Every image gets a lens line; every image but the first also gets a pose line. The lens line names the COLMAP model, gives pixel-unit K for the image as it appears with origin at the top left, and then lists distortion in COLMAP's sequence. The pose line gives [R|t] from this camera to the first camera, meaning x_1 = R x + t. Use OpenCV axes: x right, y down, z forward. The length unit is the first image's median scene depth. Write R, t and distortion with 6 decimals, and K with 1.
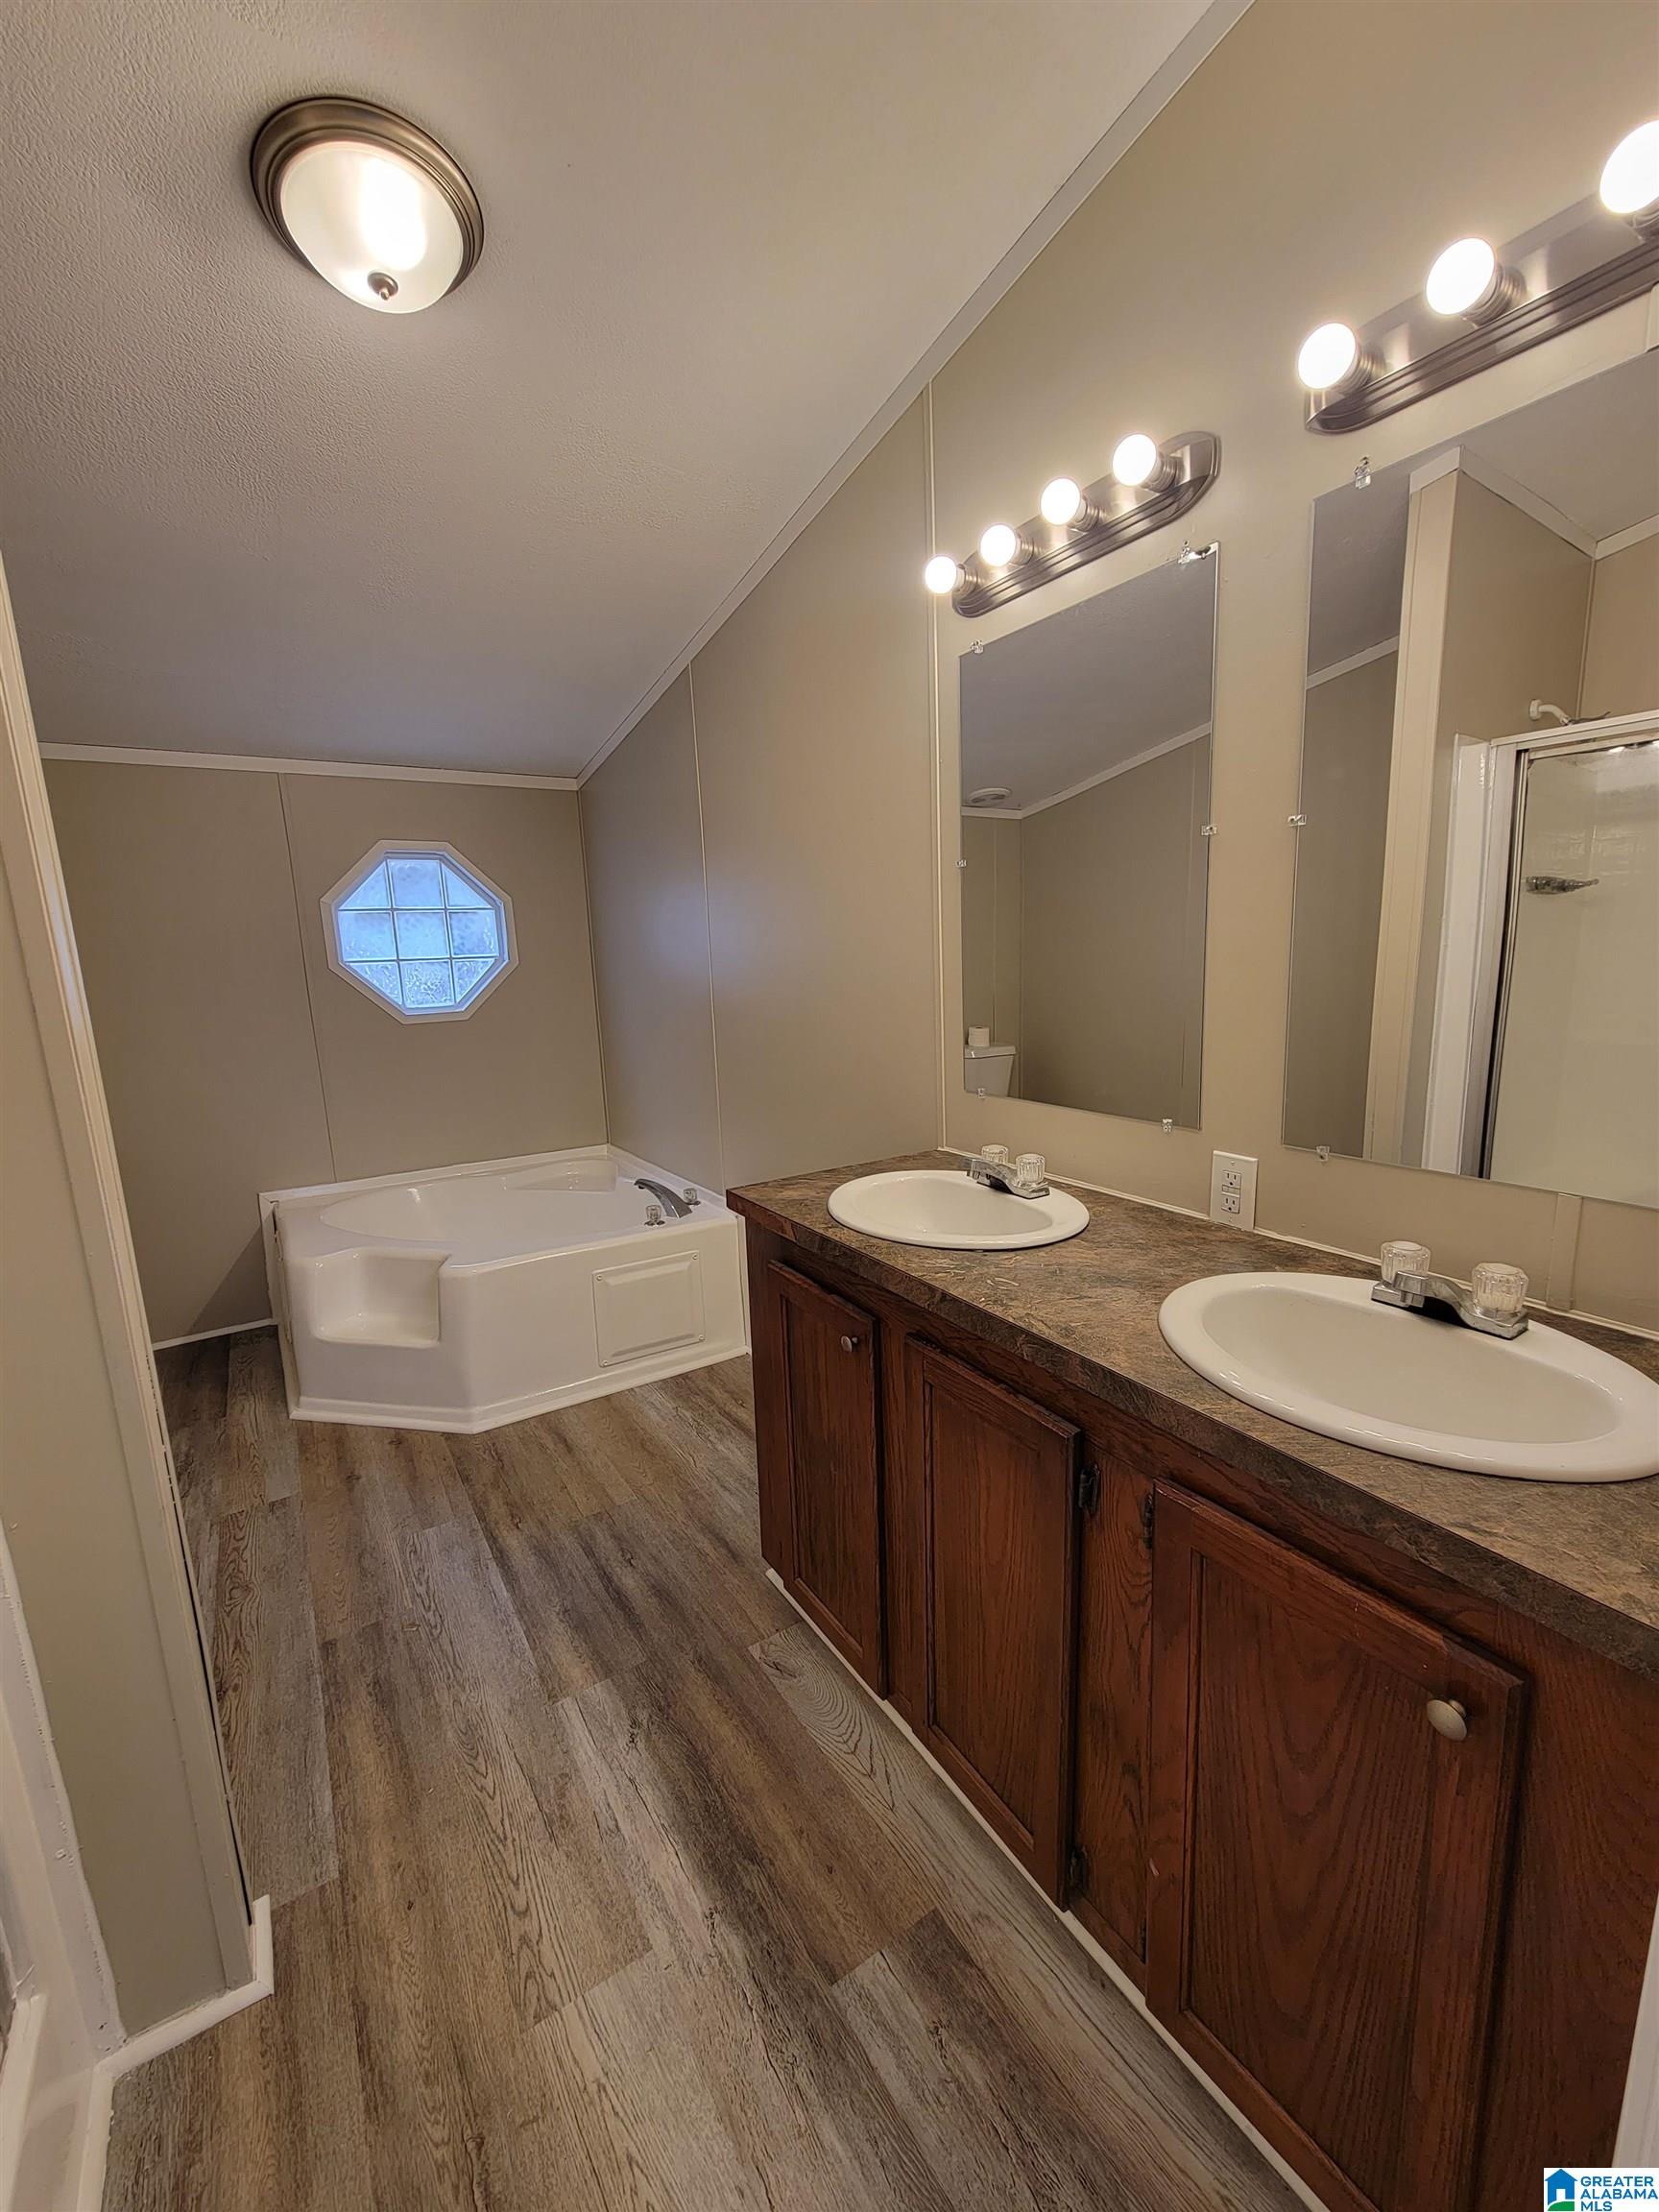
lens RADIAL K [[911.7, 0, 825.7], [0, 911.7, 1116.5], [0, 0, 1]] dist [0.017967, -0.000499]
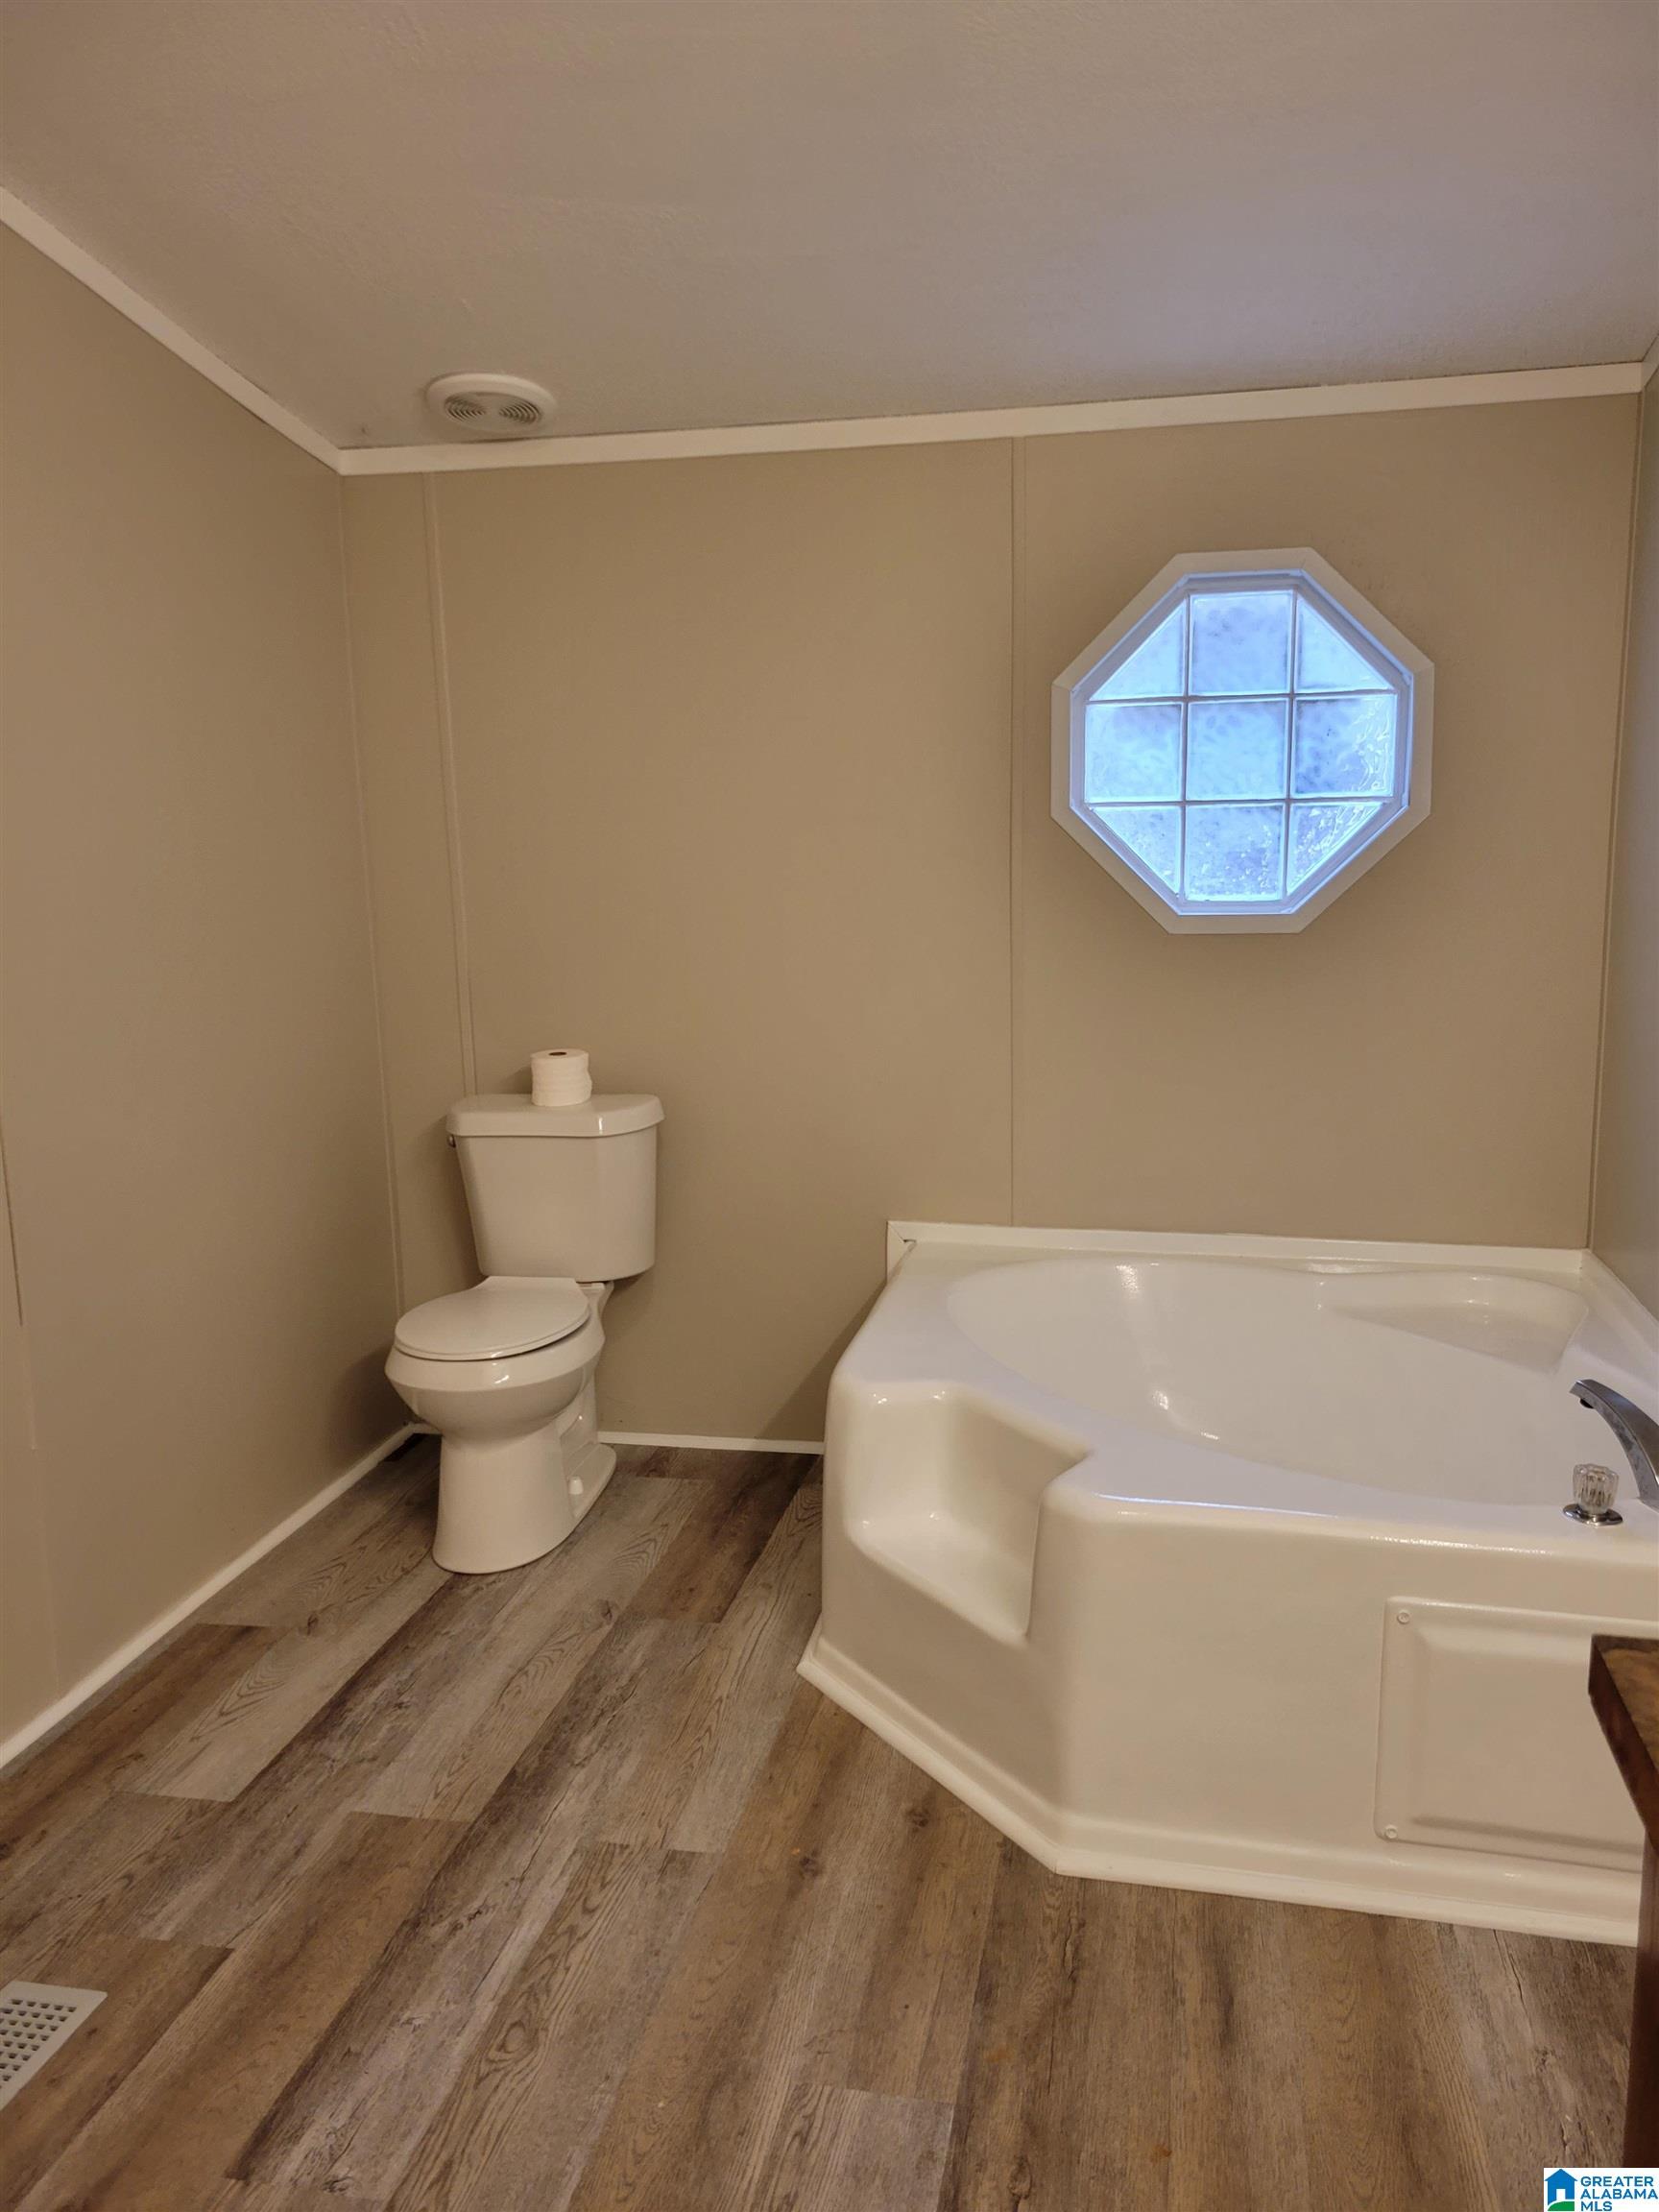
lens RADIAL K [[1674.1, 0, 831.6], [0, 1674.1, 1103.5], [0, 0, 1]] dist [0.052861, -0.010605]
pose [[0.726761, 0.141317, -0.672196, 0.040382], [-0.137663, 0.988719, 0.059023, -0.065290], [0.672954, 0.049640, 0.738016, 0.367083]]
